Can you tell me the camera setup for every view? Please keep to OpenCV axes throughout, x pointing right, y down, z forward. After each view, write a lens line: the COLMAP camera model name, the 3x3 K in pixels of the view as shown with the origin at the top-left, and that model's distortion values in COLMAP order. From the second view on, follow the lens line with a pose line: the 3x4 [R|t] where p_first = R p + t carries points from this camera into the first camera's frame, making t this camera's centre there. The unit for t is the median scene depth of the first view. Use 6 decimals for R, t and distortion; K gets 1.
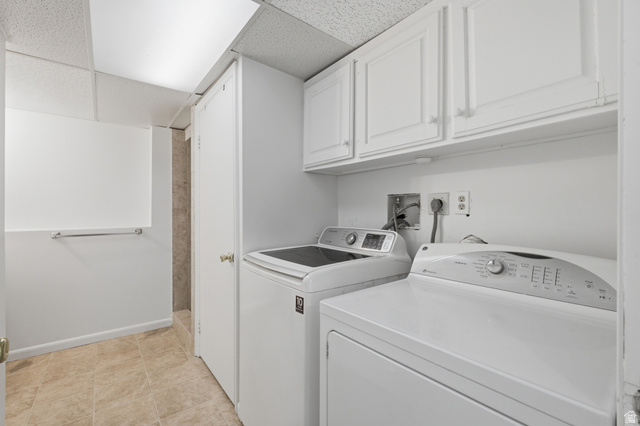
lens RADIAL K [[277.8, 0, 320.0], [0, 277.8, 213.0], [0, 0, 1]] dist [-0.000652, -0.000169]
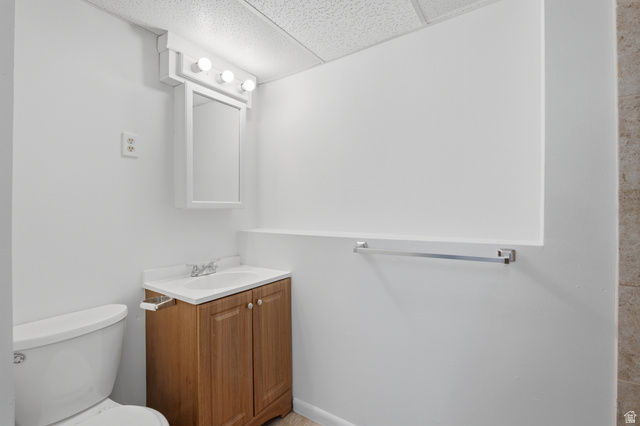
lens RADIAL K [[277.8, 0, 320.0], [0, 277.8, 213.0], [0, 0, 1]] dist [-0.000652, -0.000169]
pose [[0.276769, 0.000415, -0.960936, -0.347904], [0.002019, 0.999997, 0.001014, 0.005384], [0.960934, -0.002221, 0.276767, 0.633818]]
